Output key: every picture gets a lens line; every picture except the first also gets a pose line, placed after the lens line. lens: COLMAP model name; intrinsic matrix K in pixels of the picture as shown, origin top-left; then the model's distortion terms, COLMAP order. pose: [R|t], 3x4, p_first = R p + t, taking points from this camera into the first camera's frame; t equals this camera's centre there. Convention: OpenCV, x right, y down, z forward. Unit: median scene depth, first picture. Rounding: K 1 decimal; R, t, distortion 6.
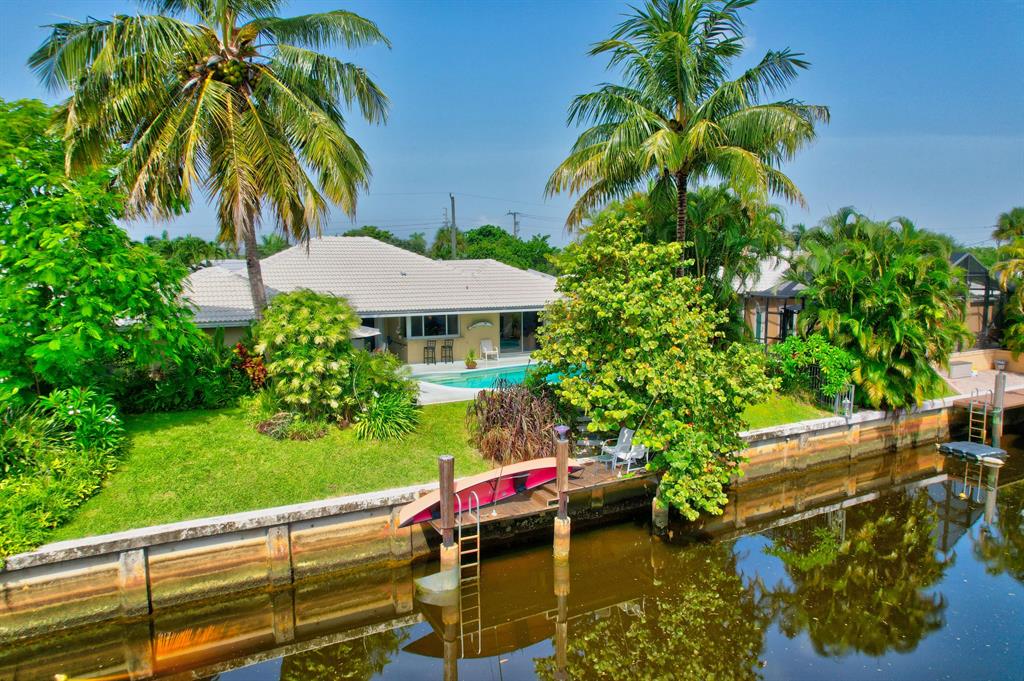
lens RADIAL K [[652.9, 0, 512.0], [0, 652.9, 340.5], [0, 0, 1]] dist [-0.007668, -0.001826]
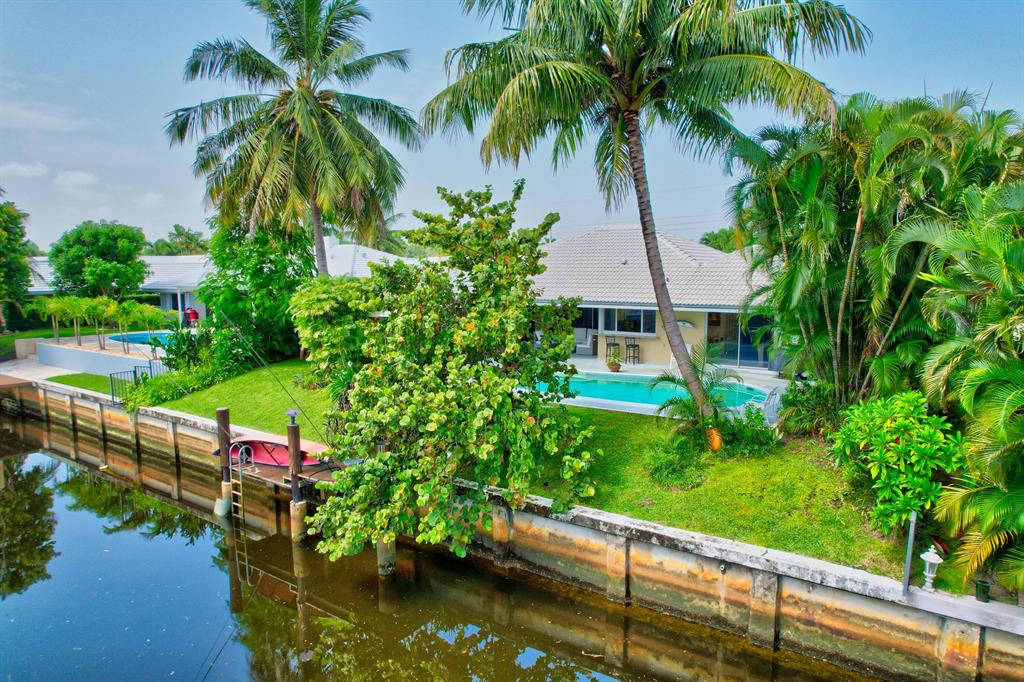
lens RADIAL K [[675.5, 0, 512.0], [0, 675.5, 341.0], [0, 0, 1]] dist [0.003412, 0.000699]
pose [[0.458015, 0.105320, -0.882683, 1.116953], [-0.096592, 0.992974, 0.068359, -0.076315], [0.883681, 0.053951, 0.464970, 0.782269]]
